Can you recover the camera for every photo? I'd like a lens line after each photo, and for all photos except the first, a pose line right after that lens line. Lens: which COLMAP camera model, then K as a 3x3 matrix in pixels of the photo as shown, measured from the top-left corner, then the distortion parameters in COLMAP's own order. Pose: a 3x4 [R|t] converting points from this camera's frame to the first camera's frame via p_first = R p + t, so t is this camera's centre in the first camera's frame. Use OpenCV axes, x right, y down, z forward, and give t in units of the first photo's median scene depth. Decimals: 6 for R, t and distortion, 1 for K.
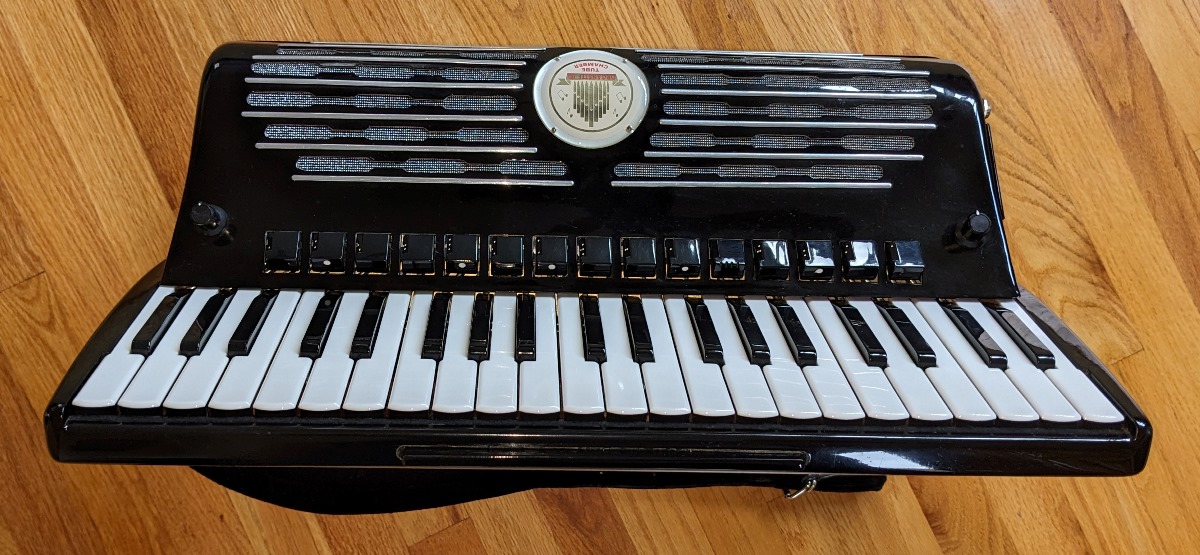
lens RADIAL K [[1155.7, 0, 539.2], [0, 1155.7, 279.5], [0, 0, 1]] dist [0.024527, 0.006497]
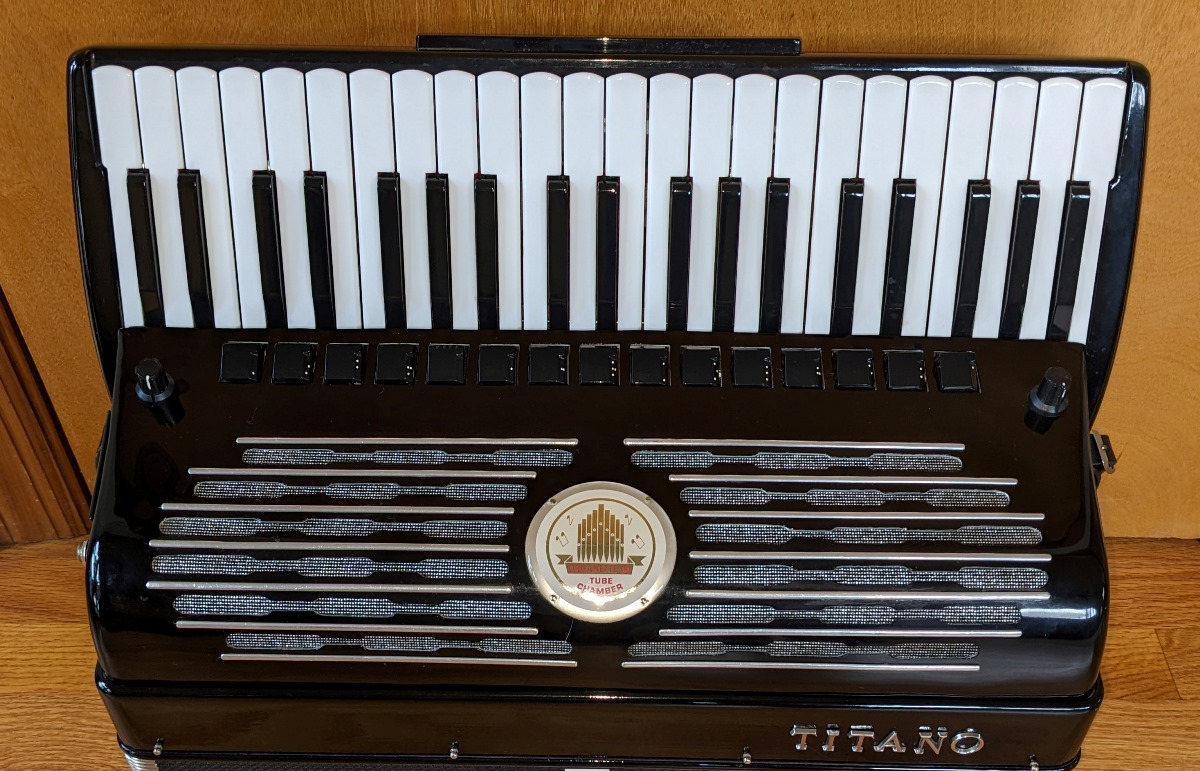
lens RADIAL K [[1307.7, 0, 600.0], [0, 1307.7, 385.5], [0, 0, 1]] dist [0.018677, -0.004429]
pose [[-0.999723, -0.013964, -0.018963, 0.063305], [-0.004419, -0.679694, 0.733482, -0.724981], [-0.023132, 0.733363, 0.679444, 0.329649]]
